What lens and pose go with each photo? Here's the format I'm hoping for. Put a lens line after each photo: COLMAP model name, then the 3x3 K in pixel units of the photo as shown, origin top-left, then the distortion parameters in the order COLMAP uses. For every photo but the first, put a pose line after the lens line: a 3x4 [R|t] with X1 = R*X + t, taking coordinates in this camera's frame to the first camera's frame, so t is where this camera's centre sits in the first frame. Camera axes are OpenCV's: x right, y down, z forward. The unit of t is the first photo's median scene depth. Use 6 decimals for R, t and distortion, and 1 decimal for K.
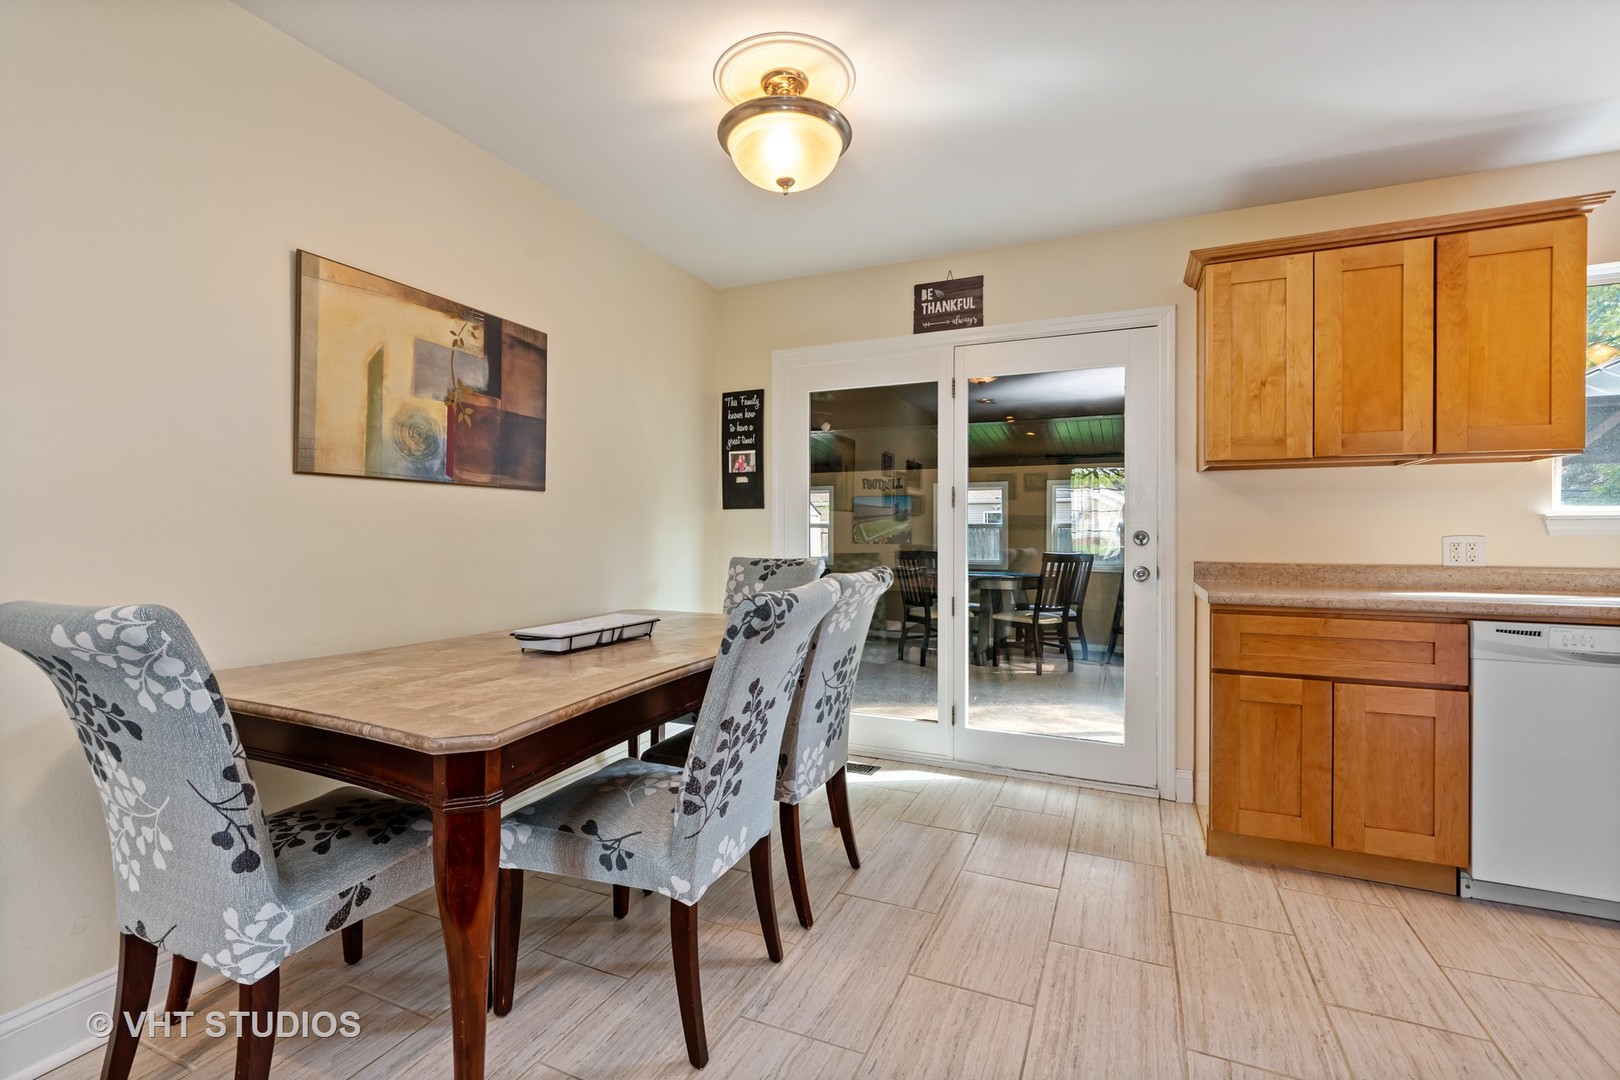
lens RADIAL K [[725.8, 0, 807.4], [0, 725.8, 535.7], [0, 0, 1]] dist [-0.000778, -0.000673]
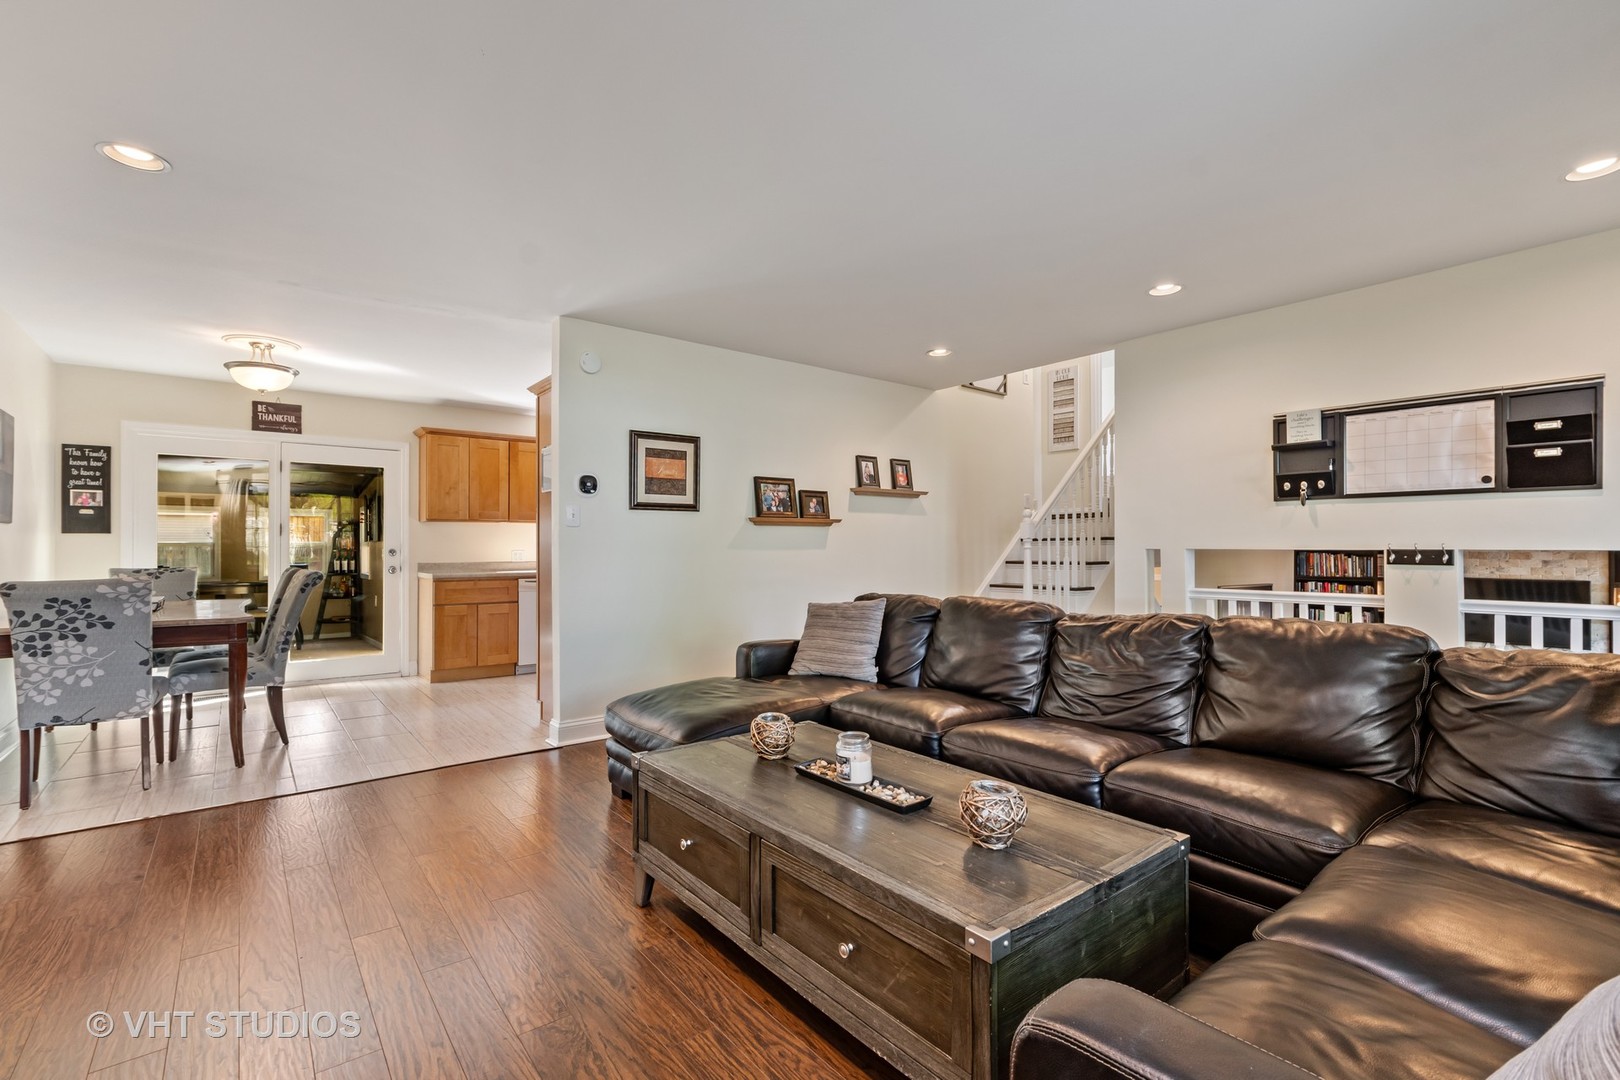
lens RADIAL K [[754.8, 0, 810.0], [0, 754.8, 540.0], [0, 0, 1]] dist [-0.004282, -0.000345]
pose [[0.473043, 0.006317, 0.881017, -0.779299], [0.006601, 0.999921, -0.010714, -0.000991], [-0.881015, 0.010884, 0.472963, -0.950914]]
